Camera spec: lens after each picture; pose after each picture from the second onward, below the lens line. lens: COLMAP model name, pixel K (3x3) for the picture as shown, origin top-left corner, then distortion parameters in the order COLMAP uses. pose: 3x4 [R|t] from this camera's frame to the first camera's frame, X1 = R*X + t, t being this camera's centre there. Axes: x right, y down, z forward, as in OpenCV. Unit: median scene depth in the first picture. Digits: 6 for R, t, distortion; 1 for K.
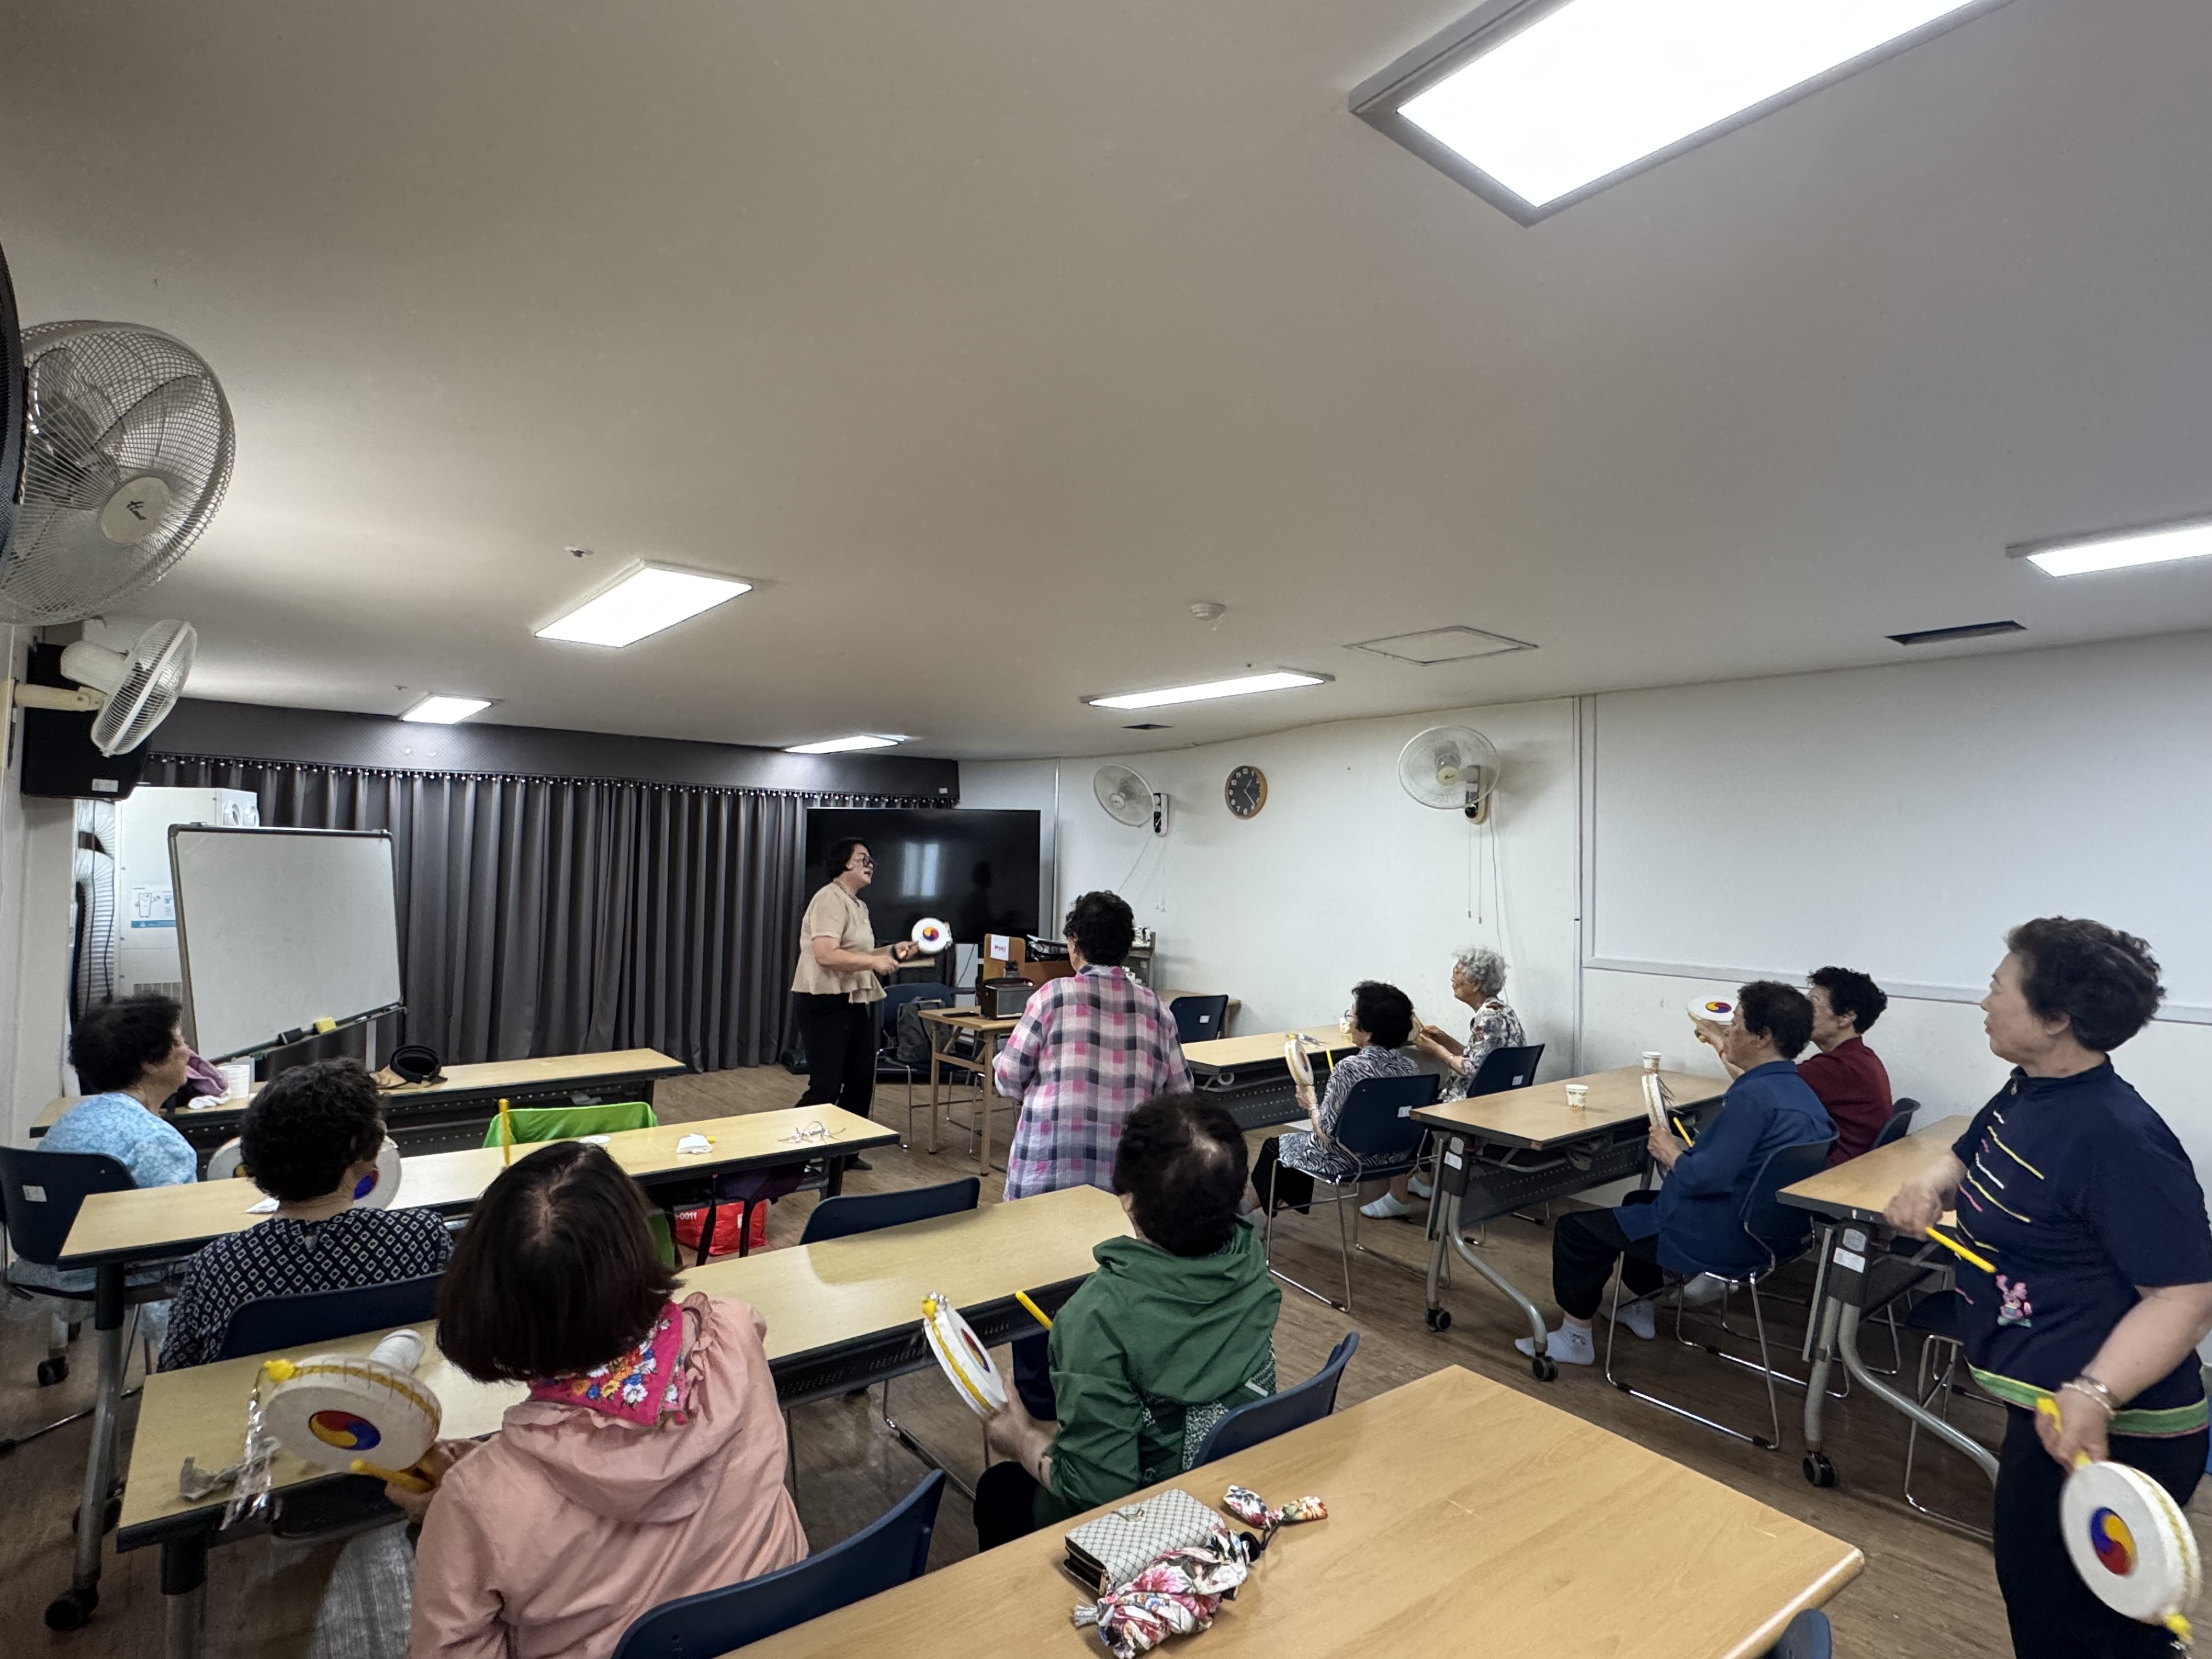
lens RADIAL K [[1157.5, 0, 1099.7], [0, 1157.5, 819.5], [0, 0, 1]] dist [-0.001937, -0.000173]
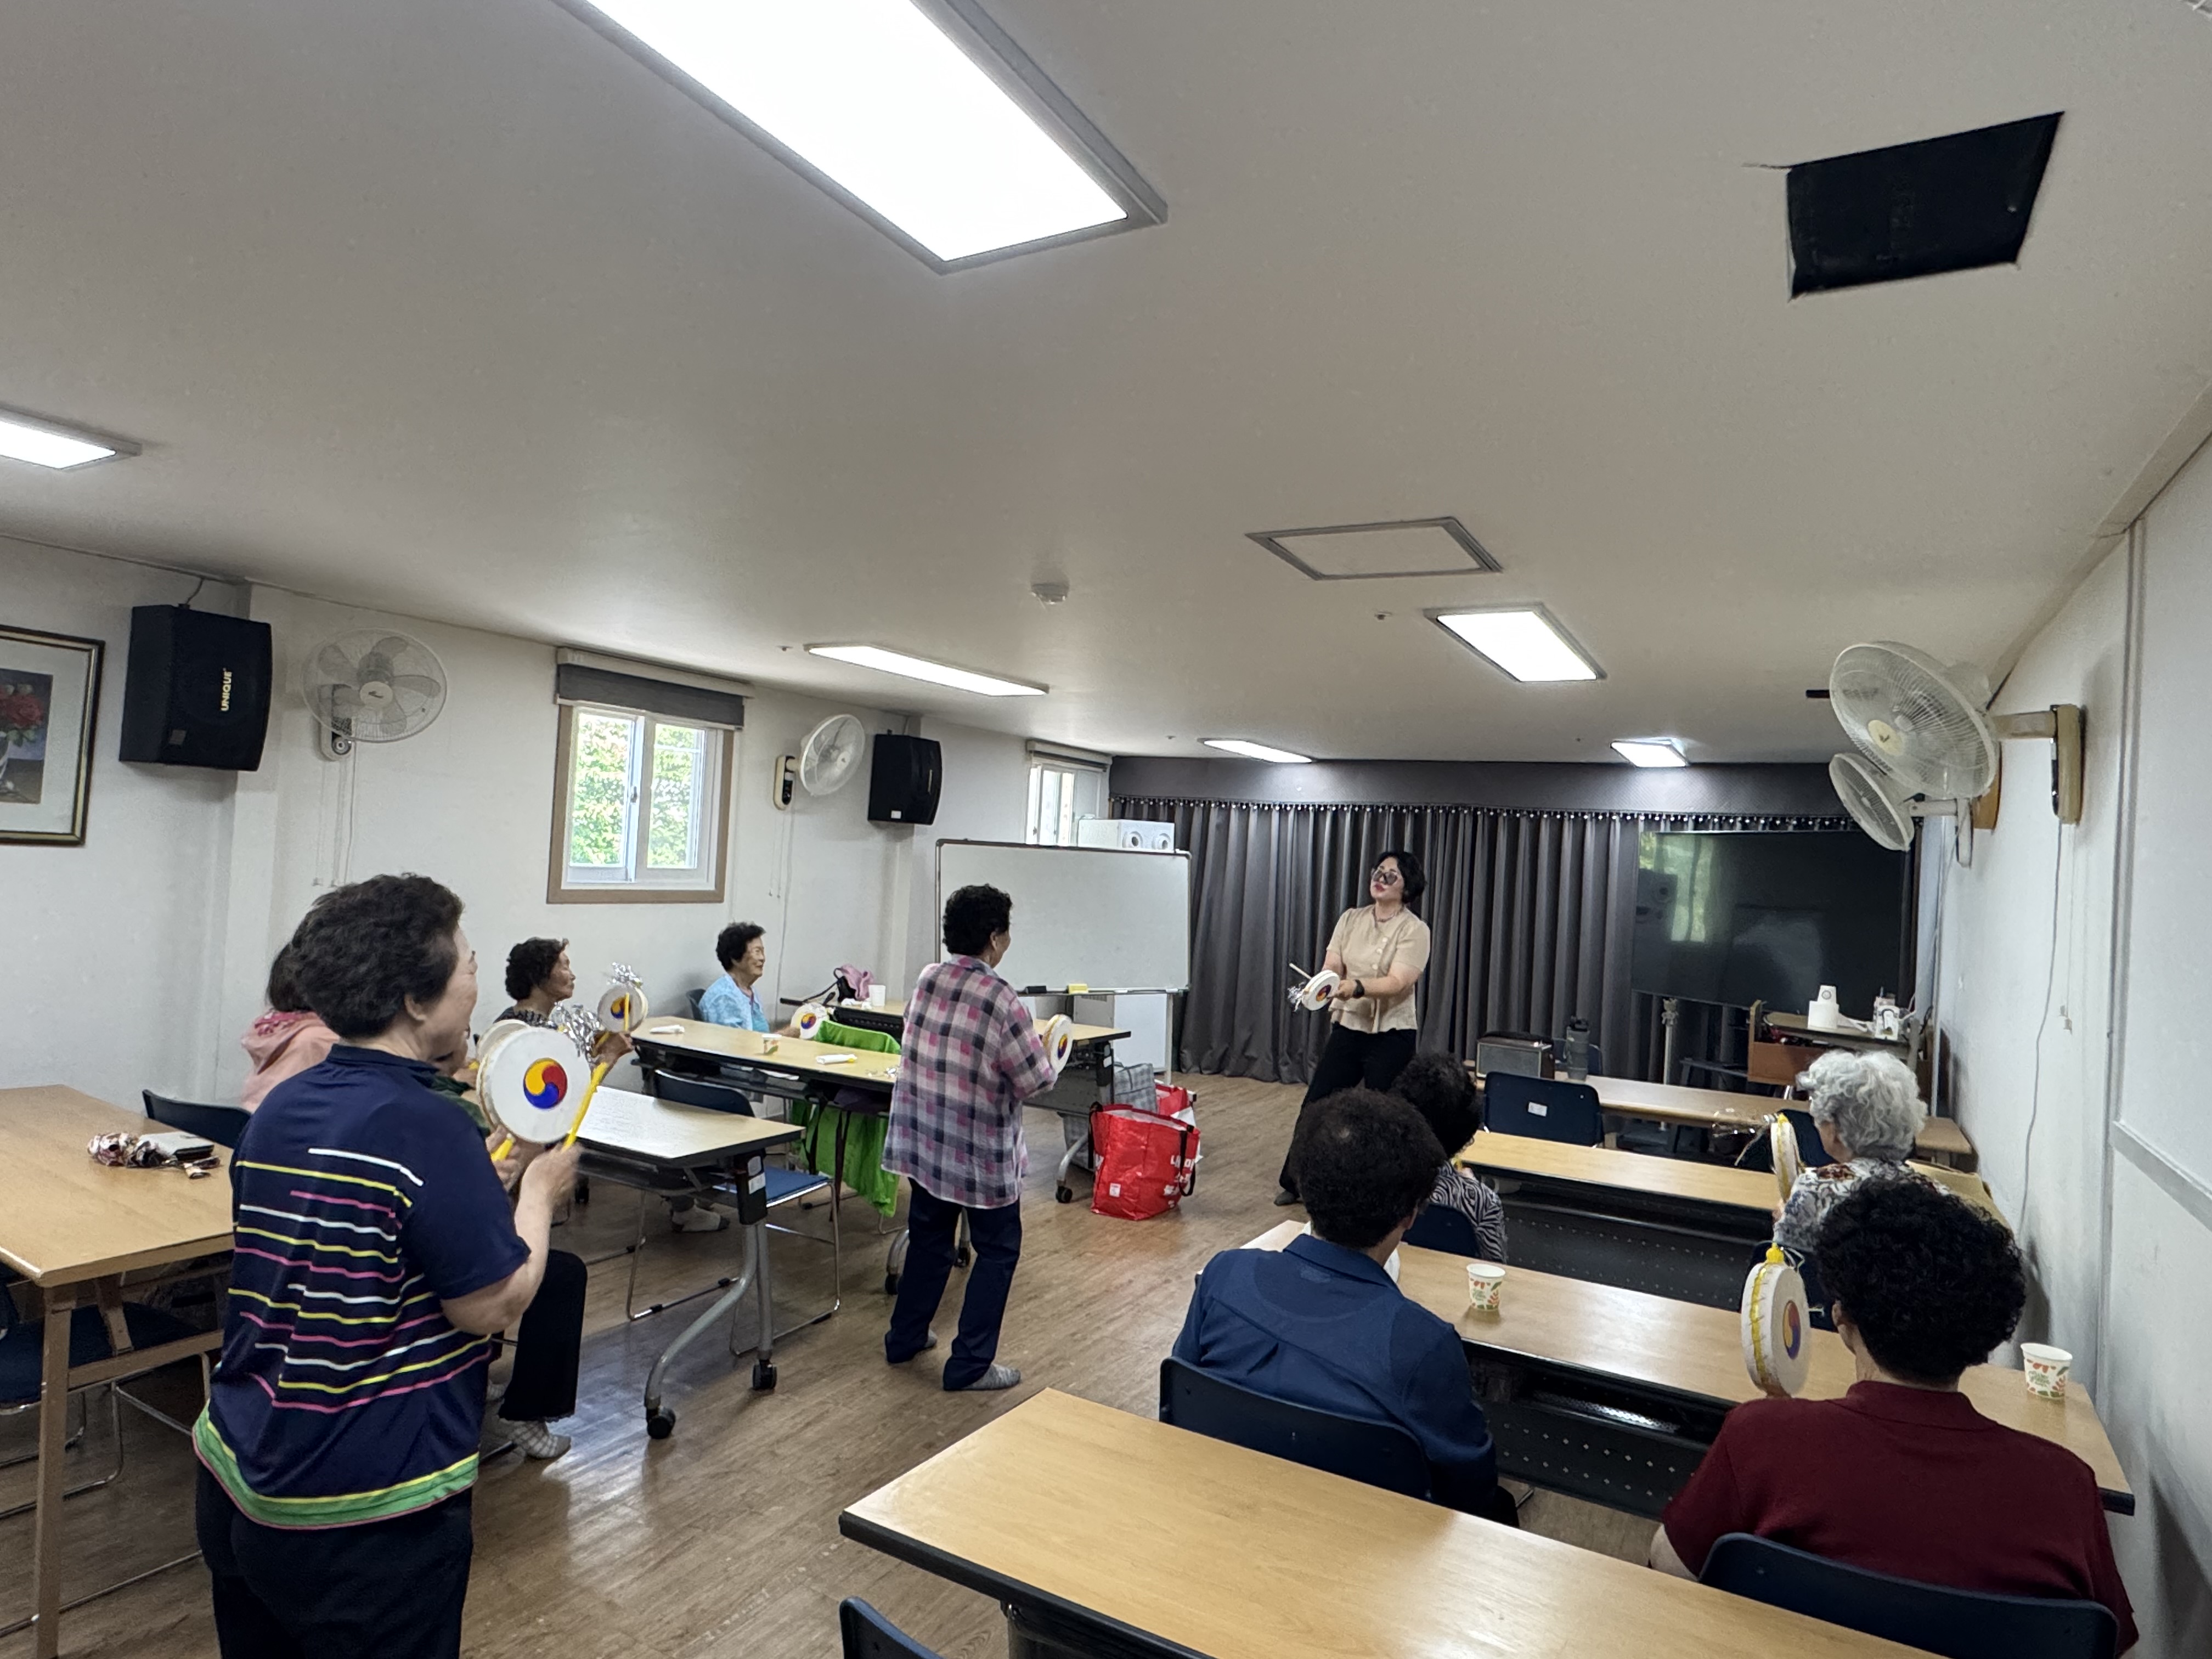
lens RADIAL K [[1258.8, 0, 1101.3], [0, 1258.8, 833.8], [0, 0, 1]] dist [-0.002082, 0.000069]
pose [[0.375187, -0.019603, -0.926742, 0.472423], [-0.012865, 0.999570, -0.026352, 0.021820], [0.926860, 0.021809, 0.374773, 0.314466]]
